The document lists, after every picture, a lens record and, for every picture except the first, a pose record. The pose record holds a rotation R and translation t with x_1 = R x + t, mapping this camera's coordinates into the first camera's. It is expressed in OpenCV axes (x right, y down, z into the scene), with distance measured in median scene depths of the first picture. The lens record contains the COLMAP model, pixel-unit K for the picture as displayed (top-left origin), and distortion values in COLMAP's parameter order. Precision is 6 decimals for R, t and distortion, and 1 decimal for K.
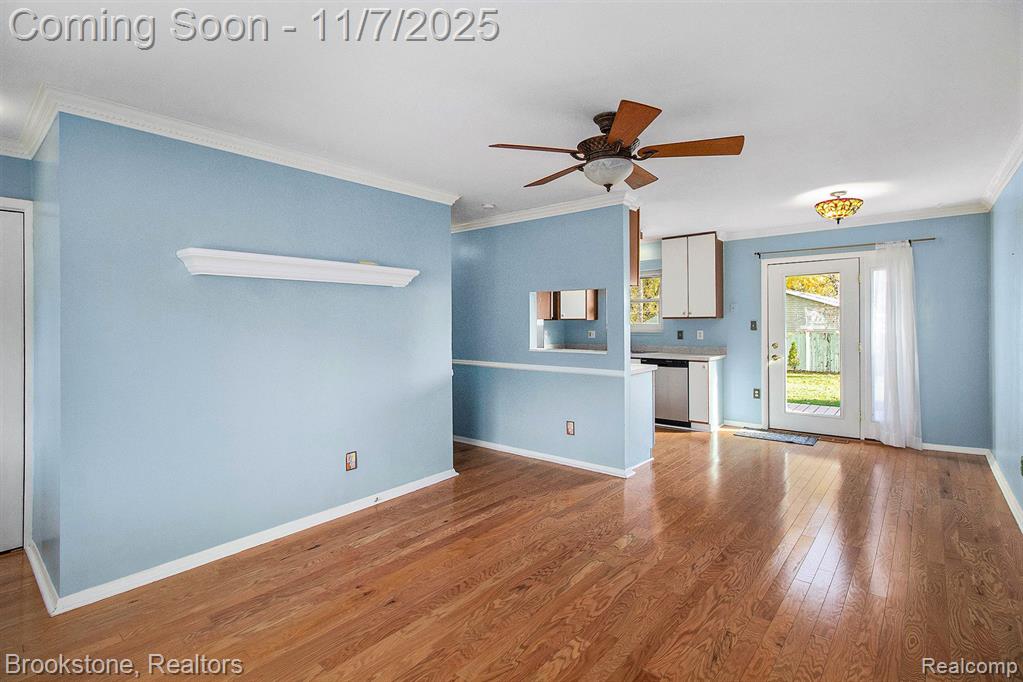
lens RADIAL K [[483.8, 0, 515.9], [0, 483.8, 309.9], [0, 0, 1]] dist [-0.027001, -0.000091]
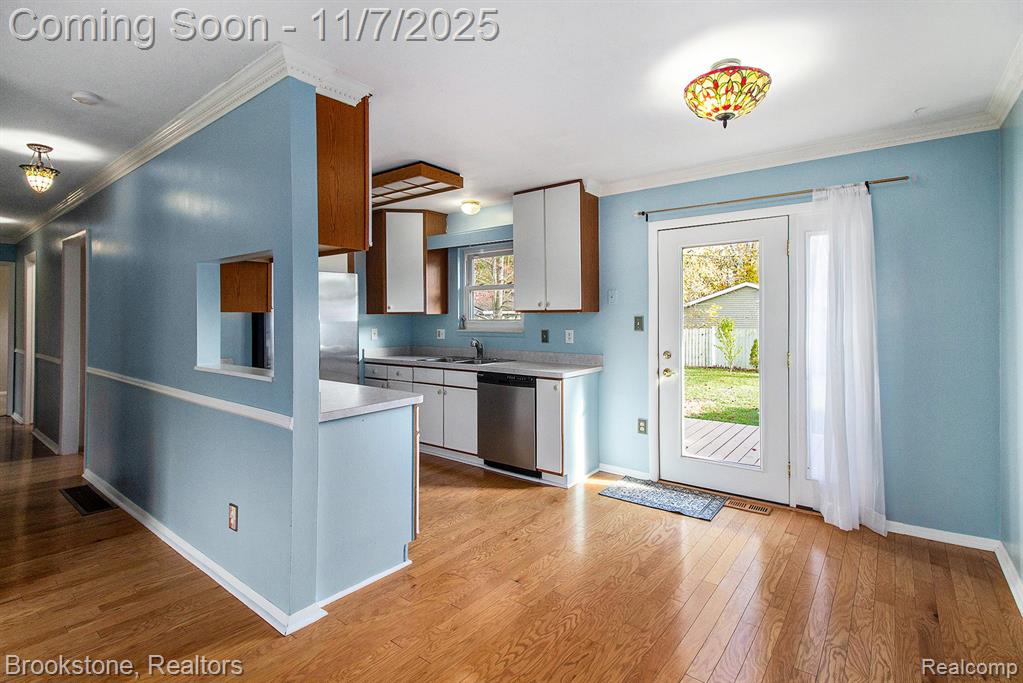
lens RADIAL K [[483.8, 0, 514.2], [0, 483.8, 303.2], [0, 0, 1]] dist [-0.027001, -0.000091]
pose [[0.999216, 0.003928, 0.039396, 0.346920], [-0.003753, 0.999983, -0.004503, 0.010374], [-0.039413, 0.004351, 0.999214, 0.400114]]
